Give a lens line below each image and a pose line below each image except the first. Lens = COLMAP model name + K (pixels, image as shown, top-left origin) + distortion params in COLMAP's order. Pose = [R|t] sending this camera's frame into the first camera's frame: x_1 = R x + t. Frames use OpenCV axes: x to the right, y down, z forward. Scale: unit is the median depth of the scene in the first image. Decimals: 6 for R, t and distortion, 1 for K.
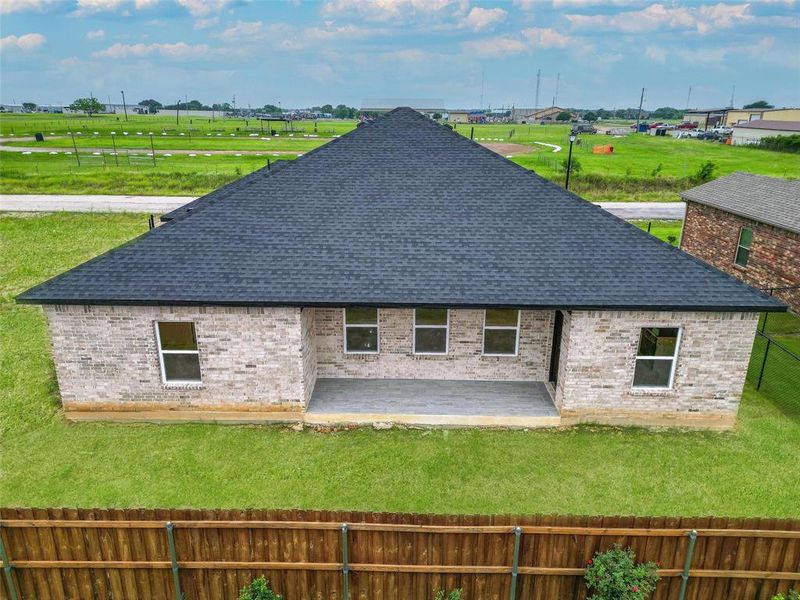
lens RADIAL K [[560.1, 0, 400.0], [0, 560.1, 300.0], [0, 0, 1]] dist [0.114341, -0.166210]
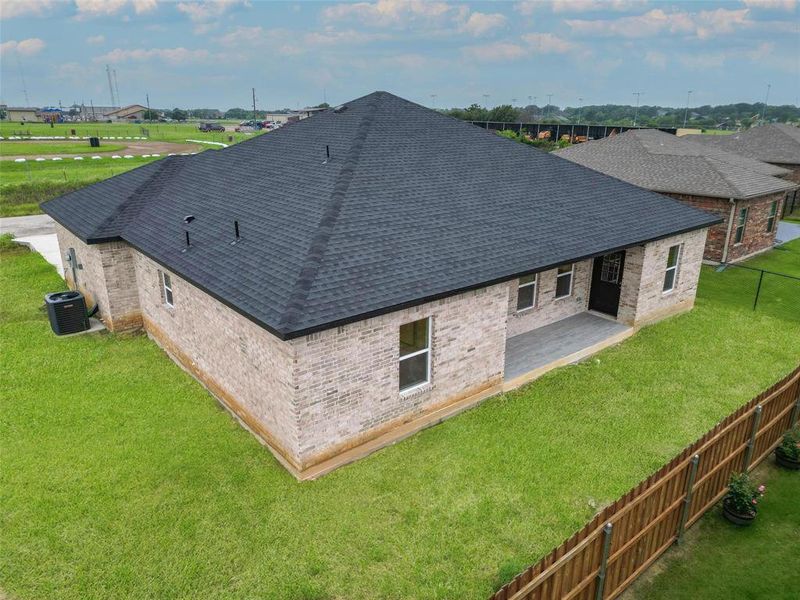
lens RADIAL K [[560.1, 0, 400.0], [0, 560.1, 300.0], [0, 0, 1]] dist [0.114341, -0.166210]
pose [[0.757266, -0.205857, 0.619816, -0.927716], [0.206411, 0.975819, 0.071912, -0.061775], [-0.619632, 0.073480, 0.781445, 0.302655]]
